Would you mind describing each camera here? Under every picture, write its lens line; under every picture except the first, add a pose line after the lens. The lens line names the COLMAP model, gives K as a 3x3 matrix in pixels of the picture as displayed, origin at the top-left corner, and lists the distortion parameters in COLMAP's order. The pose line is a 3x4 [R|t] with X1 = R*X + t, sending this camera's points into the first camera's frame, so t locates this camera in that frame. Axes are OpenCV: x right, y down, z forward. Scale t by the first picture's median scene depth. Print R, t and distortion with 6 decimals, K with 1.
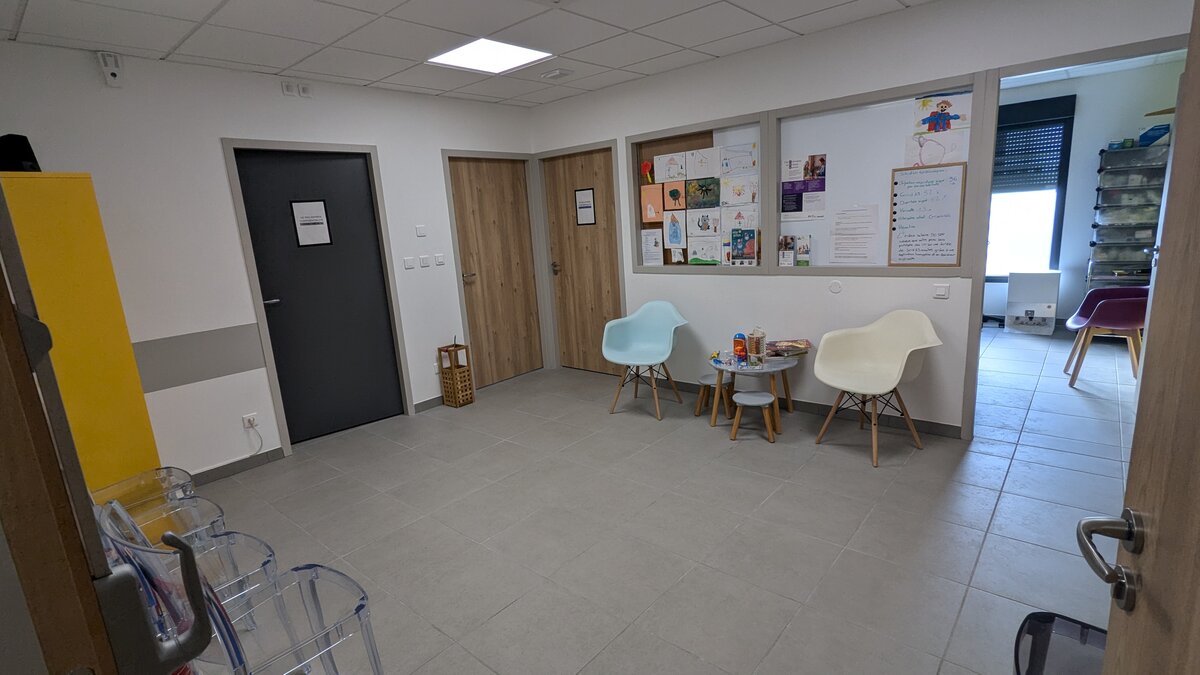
lens RADIAL K [[566.1, 0, 600.8], [0, 566.1, 338.2], [0, 0, 1]] dist [-0.001830, -0.000128]
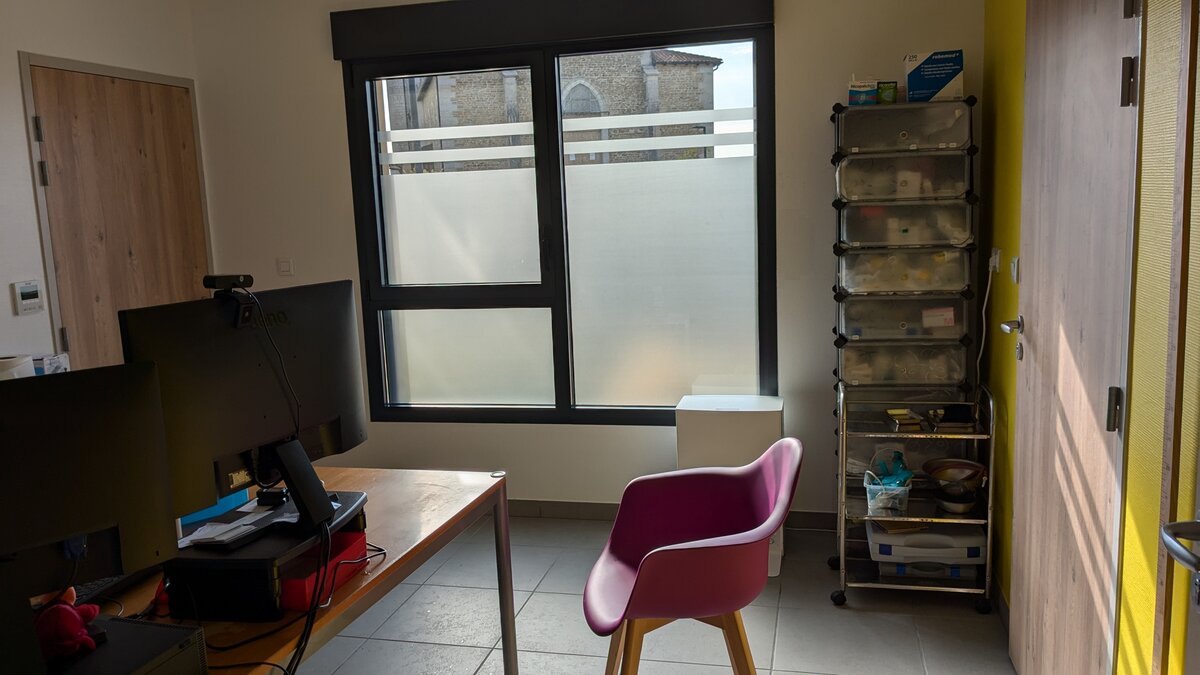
lens RADIAL K [[932.8, 0, 600.4], [0, 932.8, 339.4], [0, 0, 1]] dist [0.004961, 0.000145]
pose [[0.886135, -0.034690, 0.462126, 0.439280], [0.079696, 0.993745, -0.078221, -0.135145], [-0.456522, 0.106144, 0.883358, 0.522585]]
